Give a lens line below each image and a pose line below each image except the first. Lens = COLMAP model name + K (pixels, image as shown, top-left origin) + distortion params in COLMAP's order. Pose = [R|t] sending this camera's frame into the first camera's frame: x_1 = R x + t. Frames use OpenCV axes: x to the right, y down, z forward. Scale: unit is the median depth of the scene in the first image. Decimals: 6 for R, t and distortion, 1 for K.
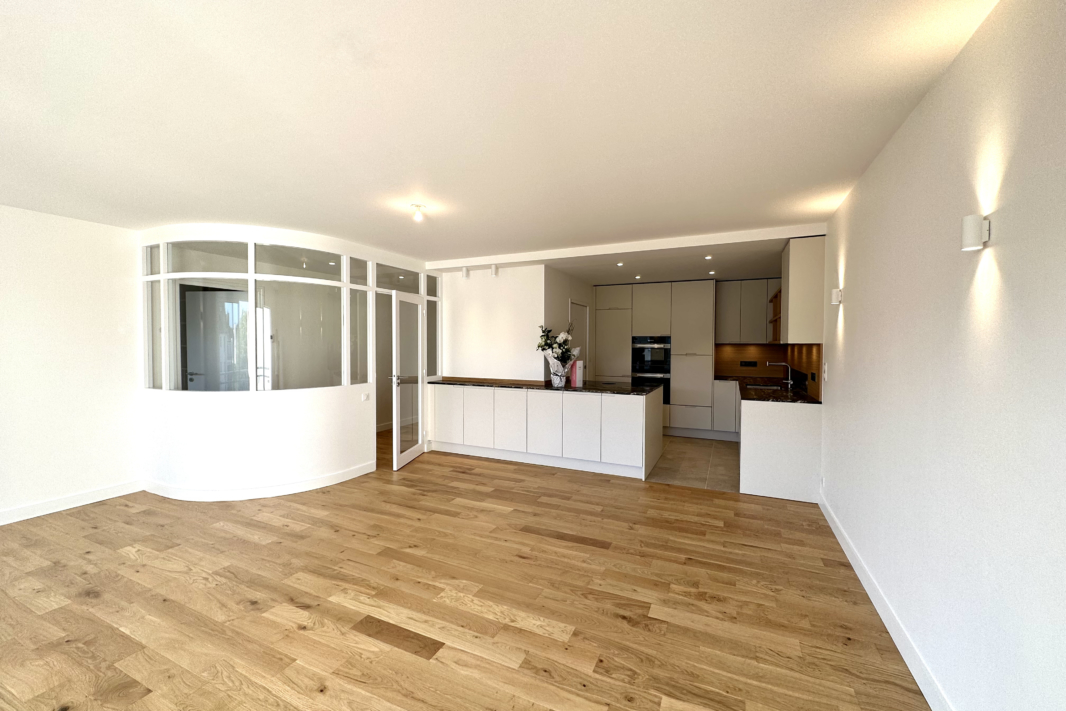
lens RADIAL K [[425.3, 0, 525.2], [0, 425.3, 354.0], [0, 0, 1]] dist [-0.002825, 0.001477]
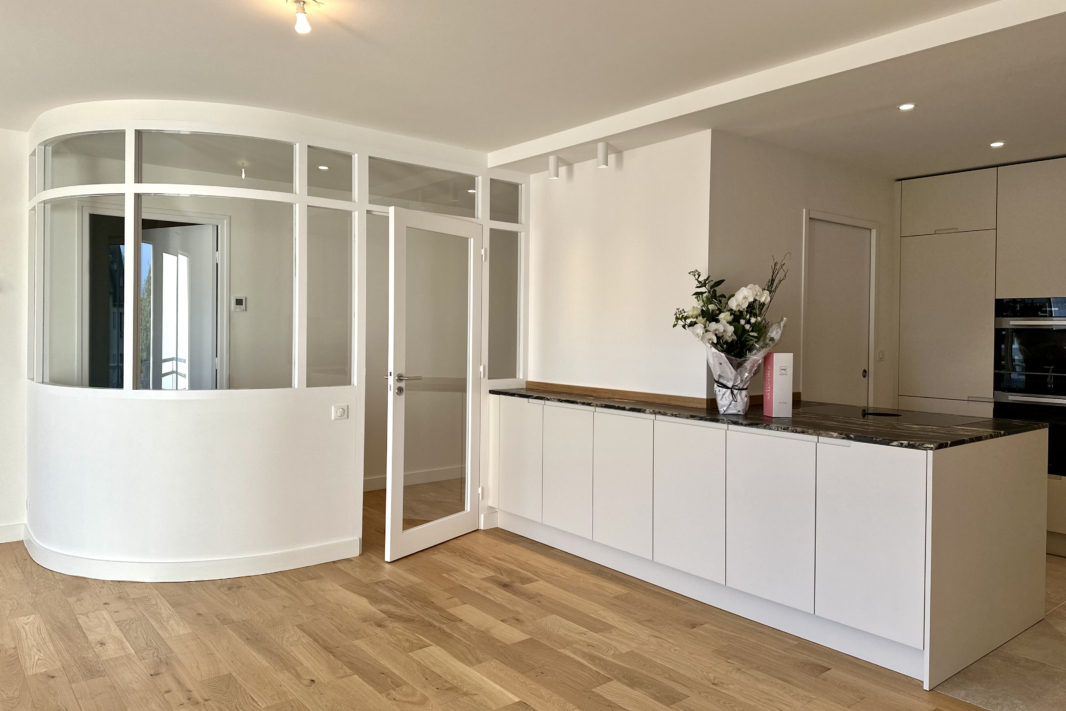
lens RADIAL K [[754.4, 0, 527.9], [0, 754.4, 331.2], [0, 0, 1]] dist [0.067248, -0.085887]
pose [[0.905288, 0.009929, -0.424682, 0.221610], [-0.020348, 0.999593, -0.020006, 0.014918], [0.424311, 0.026753, 0.905121, 0.242297]]
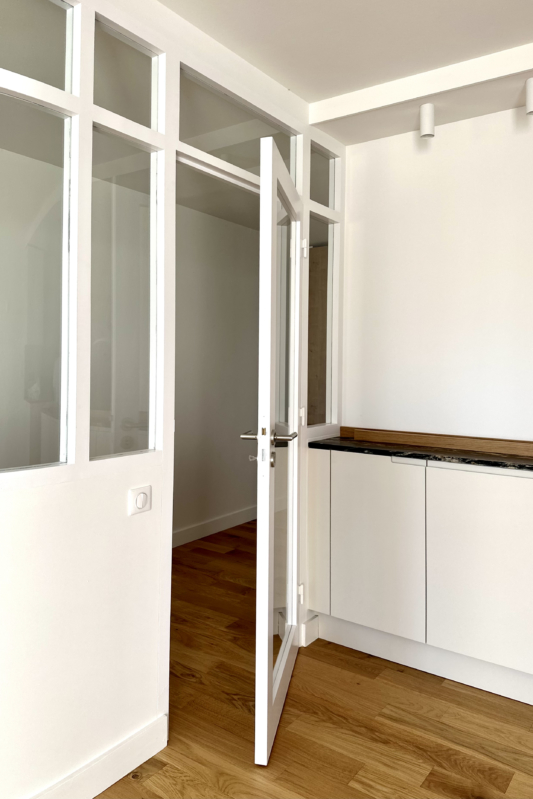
lens RADIAL K [[620.6, 0, 265.3], [0, 620.6, 367.3], [0, 0, 1]] dist [0.037764, -0.014624]
pose [[0.987726, 0.012462, -0.155696, -0.216159], [-0.015722, 0.999682, -0.019724, 0.015819], [0.155400, 0.021930, 0.987608, 0.567159]]
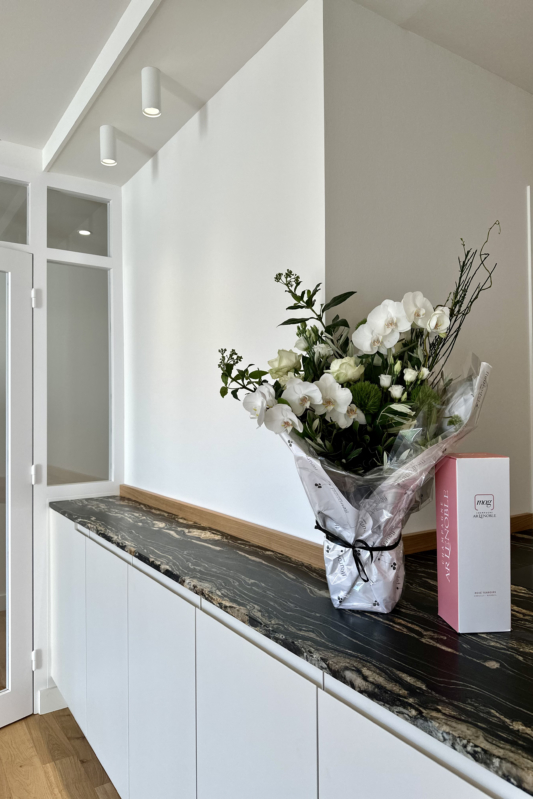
lens RADIAL K [[565.5, 0, 262.6], [0, 565.5, 399.9], [0, 0, 1]] dist [0.067248, -0.085887]
pose [[0.860617, -0.017456, -0.508954, 0.168964], [-0.004986, 0.999076, -0.042697, 0.004457], [0.509229, 0.039283, 0.859734, 0.806225]]
